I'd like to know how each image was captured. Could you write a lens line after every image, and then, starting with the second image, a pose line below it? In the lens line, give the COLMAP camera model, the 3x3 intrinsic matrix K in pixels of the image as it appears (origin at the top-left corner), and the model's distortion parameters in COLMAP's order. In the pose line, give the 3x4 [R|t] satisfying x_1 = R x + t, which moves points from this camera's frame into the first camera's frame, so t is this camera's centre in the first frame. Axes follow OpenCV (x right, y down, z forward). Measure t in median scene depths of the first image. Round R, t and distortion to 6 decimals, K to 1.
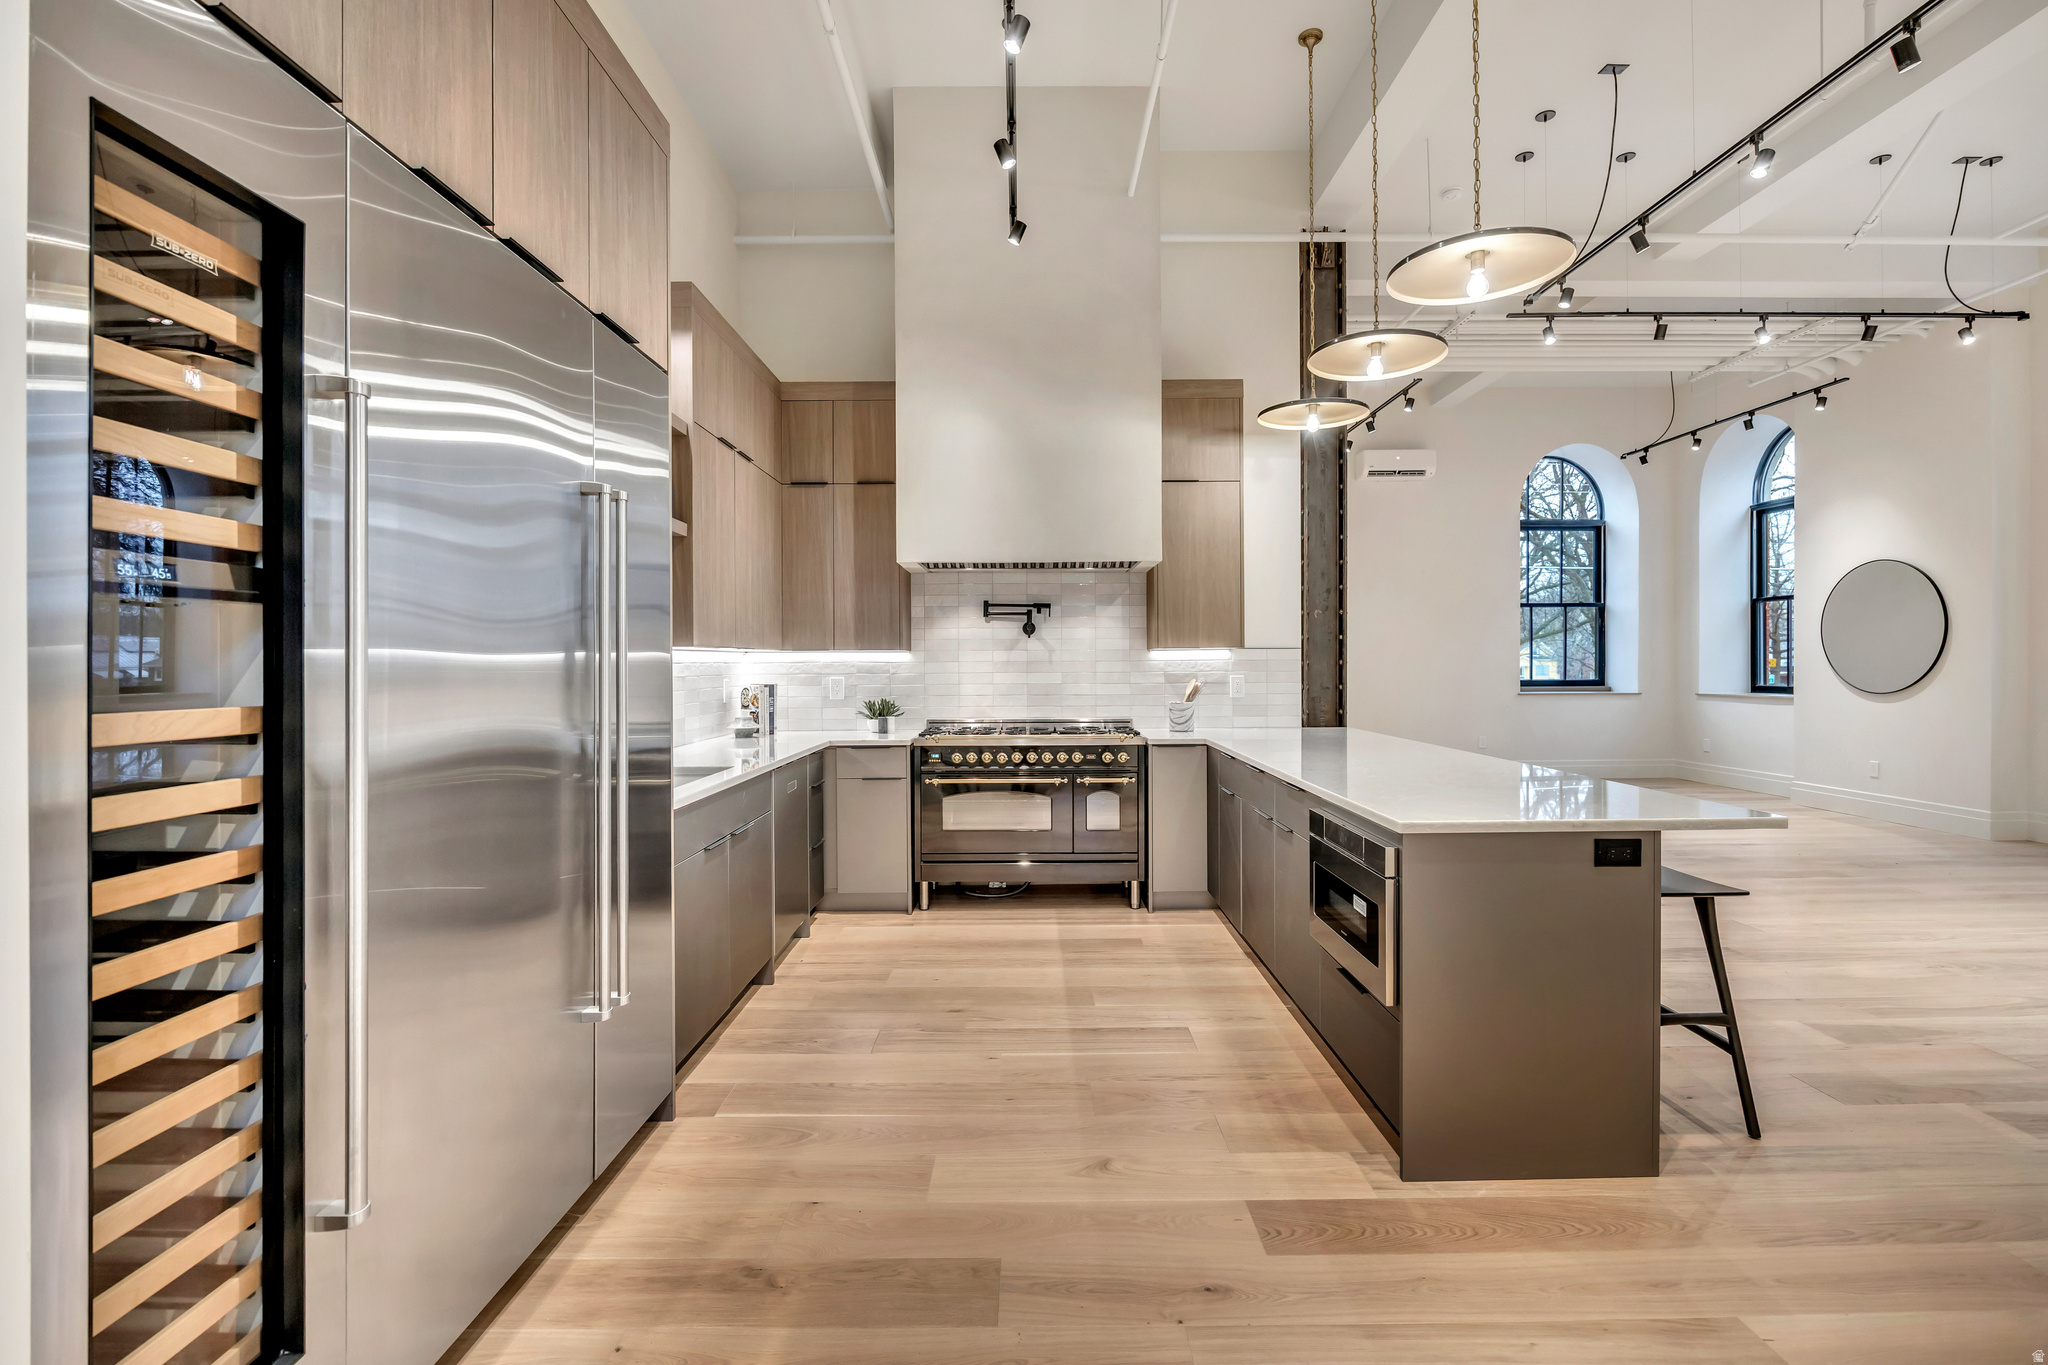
lens RADIAL K [[898.4, 0, 1033.2], [0, 898.4, 670.6], [0, 0, 1]] dist [-0.016480, 0.000710]
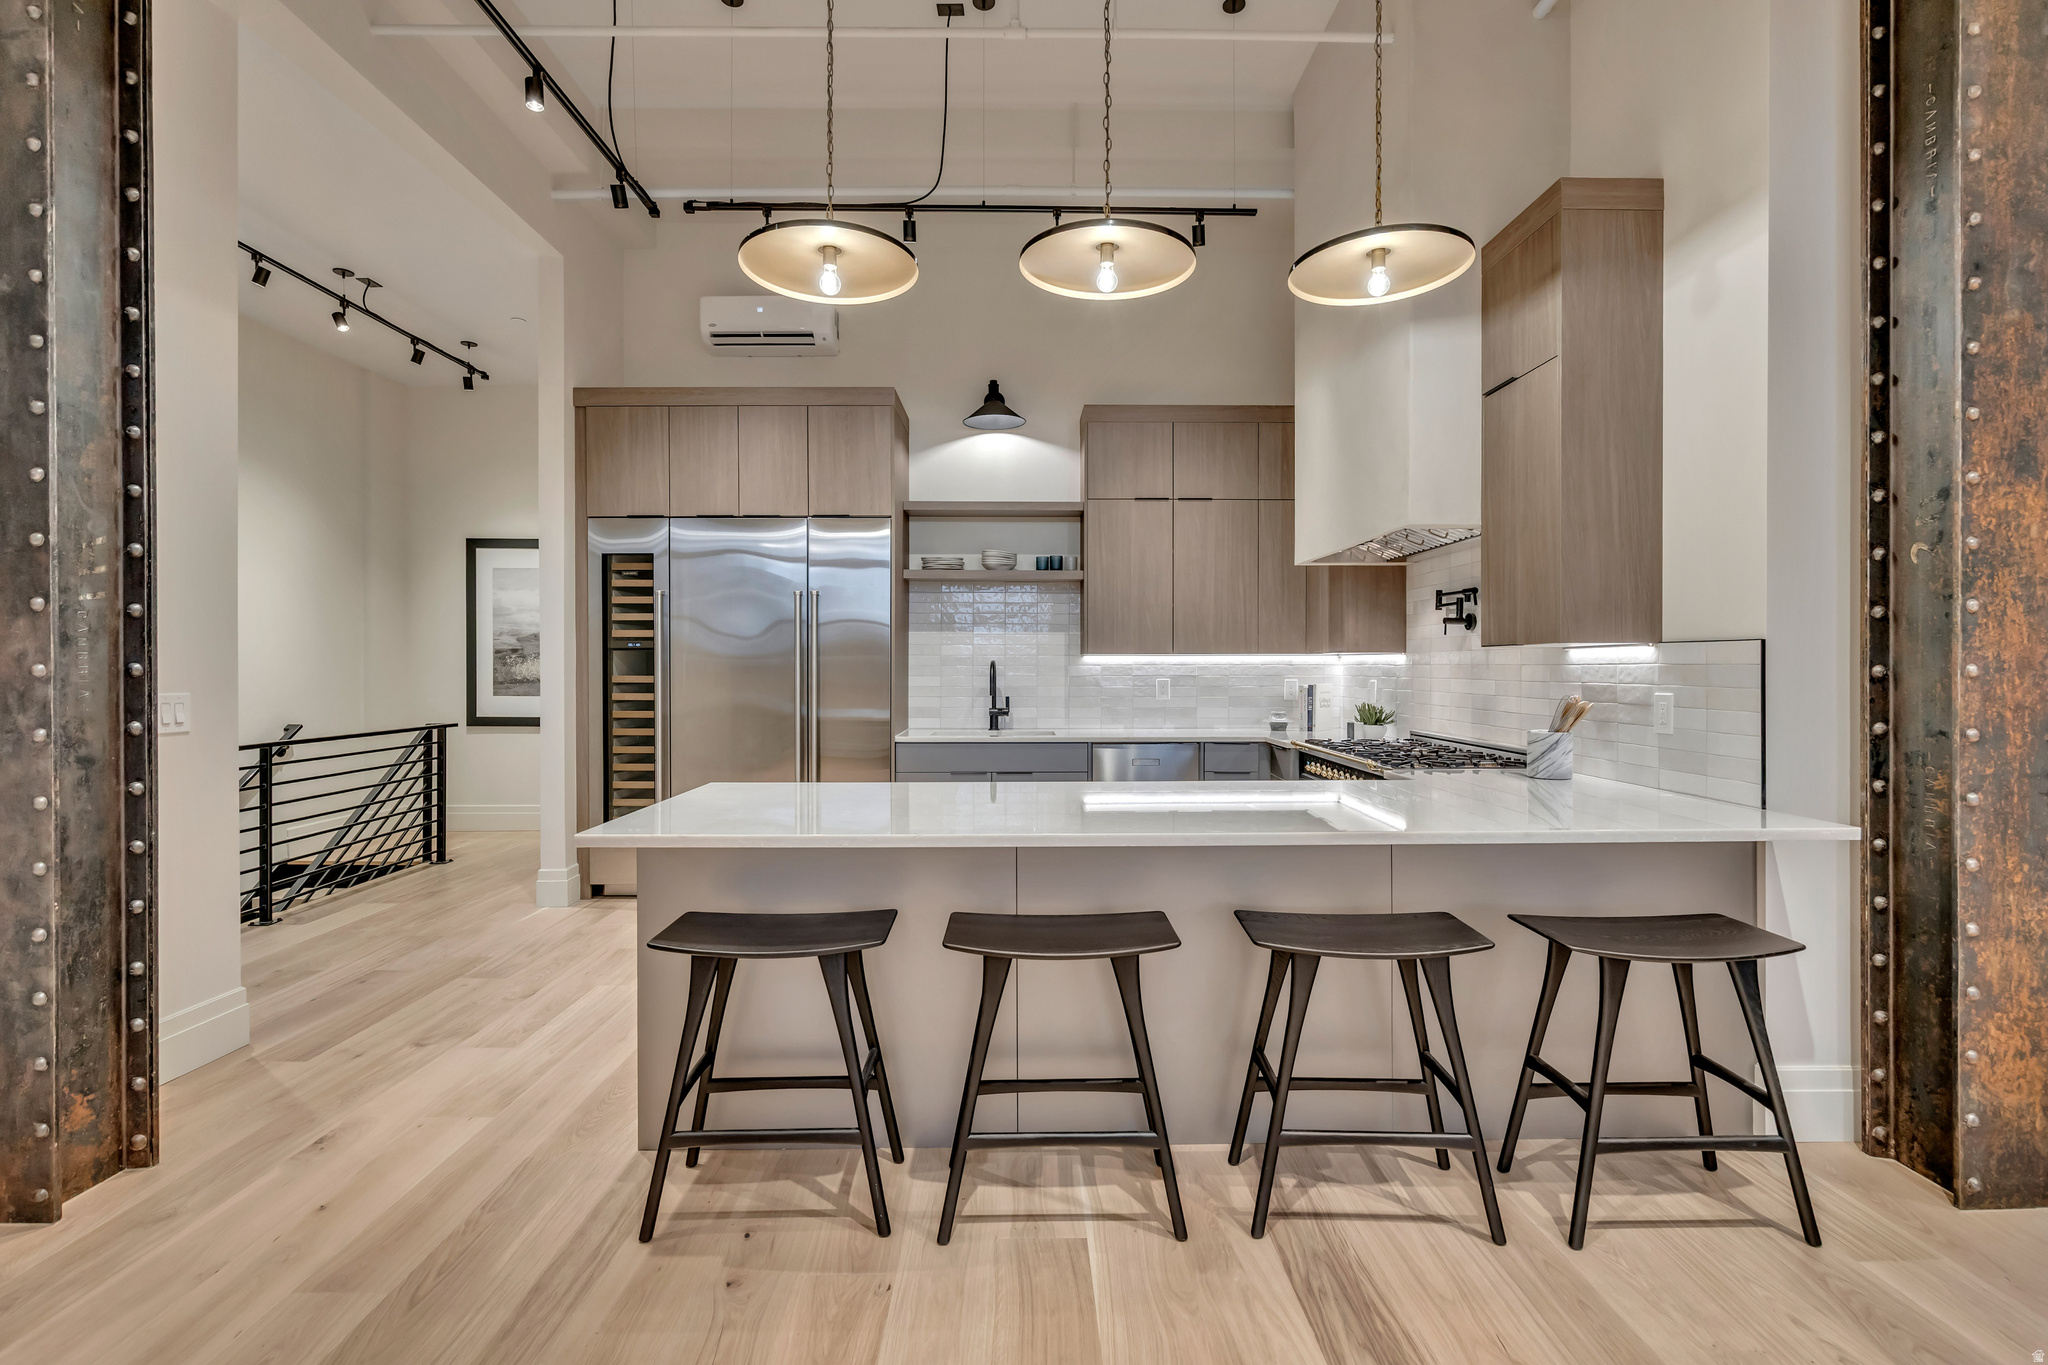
lens RADIAL K [[917.8, 0, 1038.5], [0, 917.8, 665.4], [0, 0, 1]] dist [-0.011212, 0.000521]
pose [[0.015959, 0.005098, -0.999860, 0.779285], [-0.009621, 0.999941, 0.004945, -0.010070], [0.999826, 0.009541, 0.016008, 0.628485]]
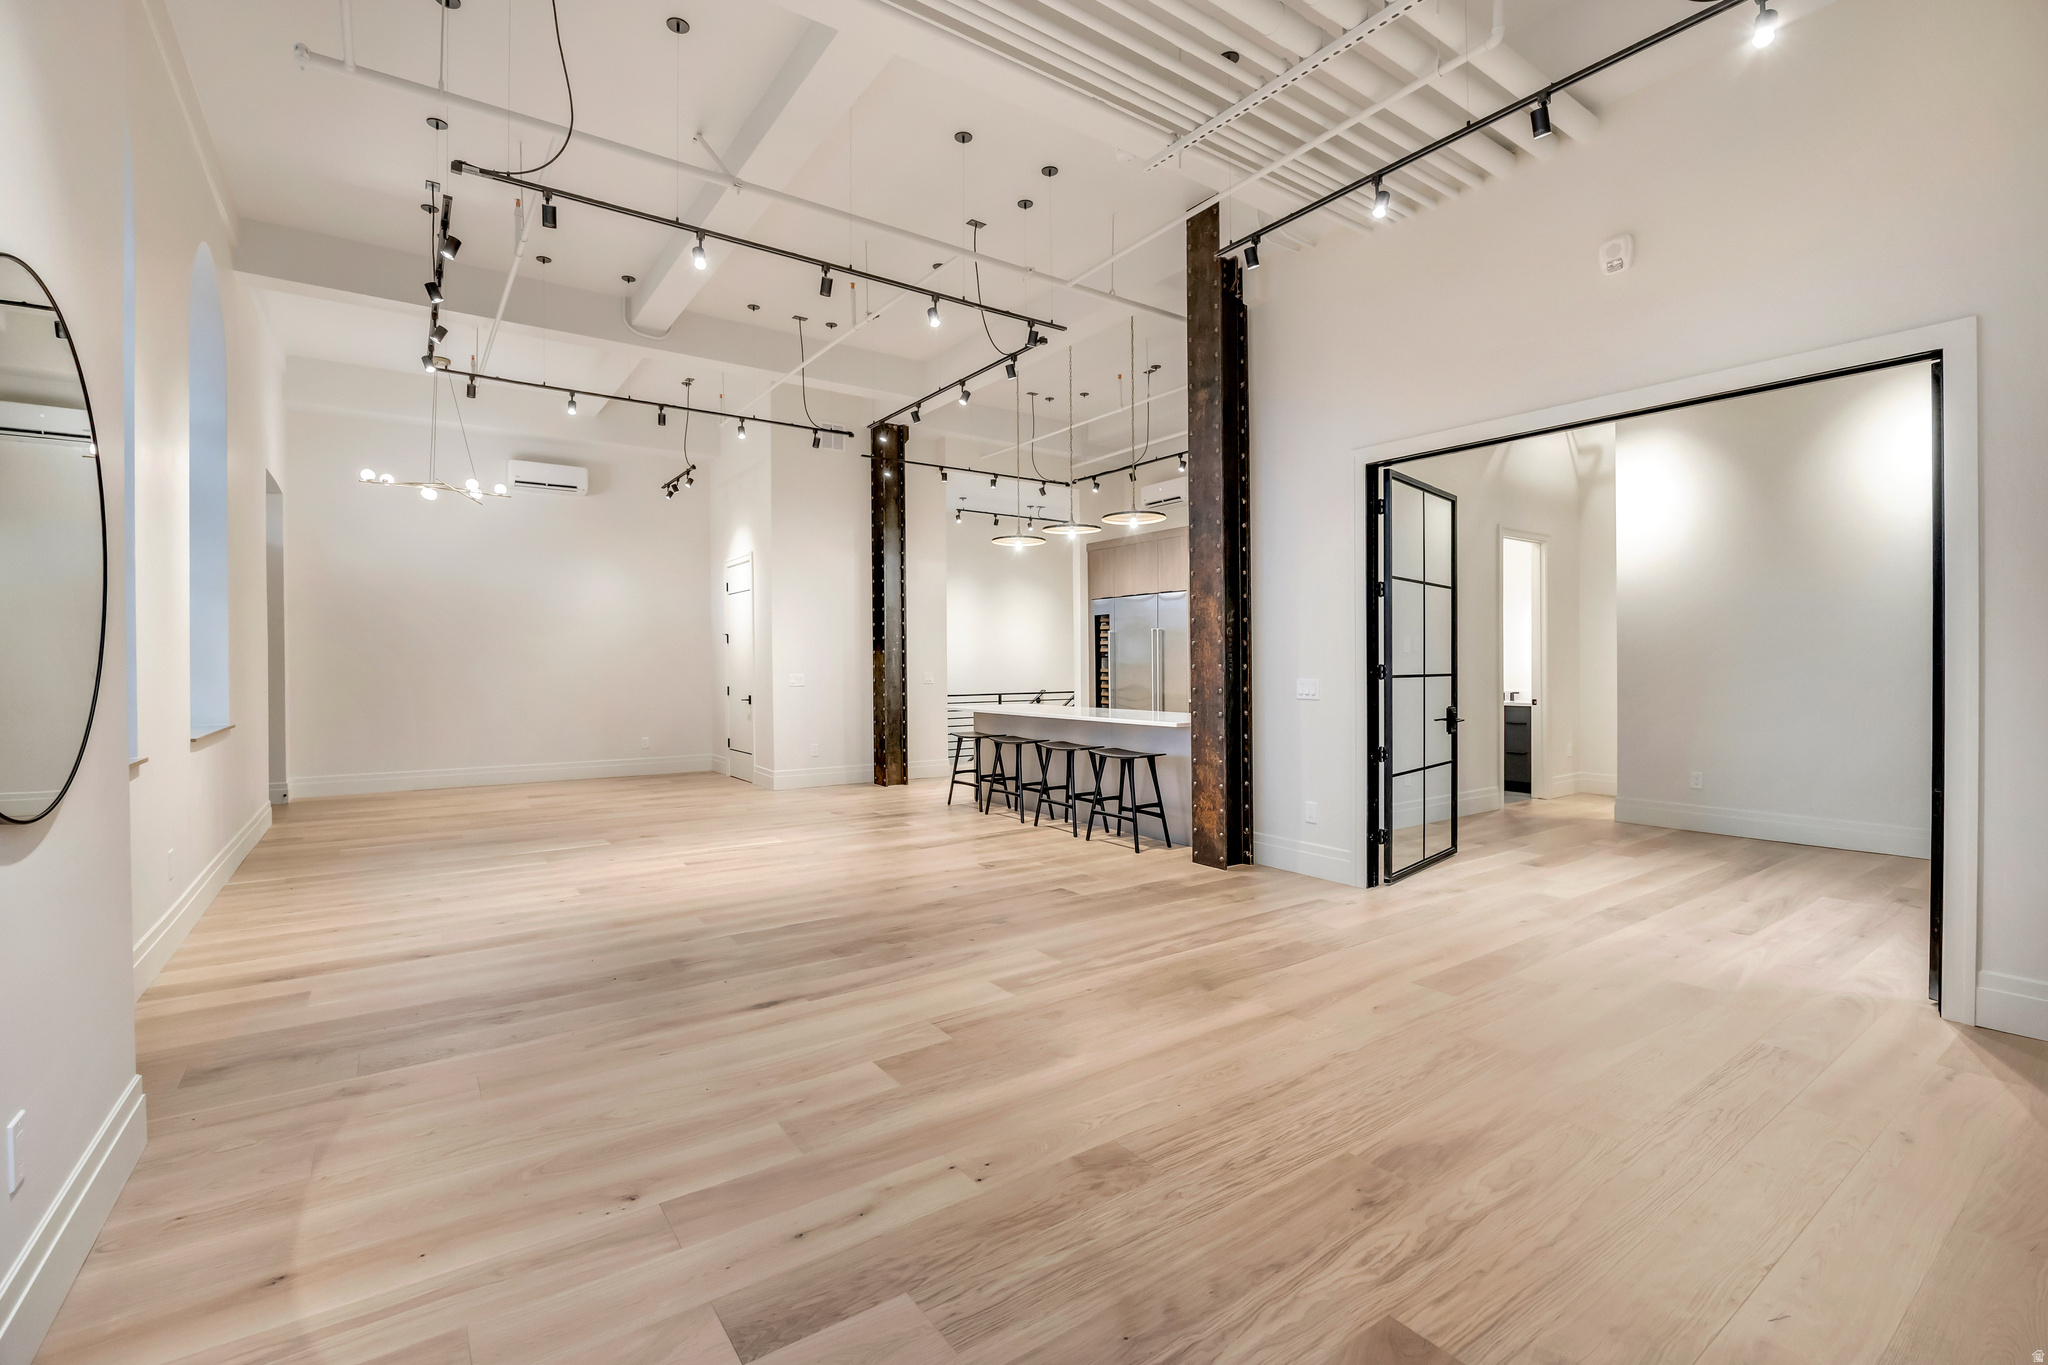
lens RADIAL K [[898.4, 0, 1033.2], [0, 898.4, 670.6], [0, 0, 1]] dist [-0.016480, 0.000710]
pose [[-0.811044, 0.011761, -0.584868, 1.196465], [0.001914, 0.999846, 0.017450, -0.024284], [0.584983, 0.013033, -0.810941, 1.856204]]
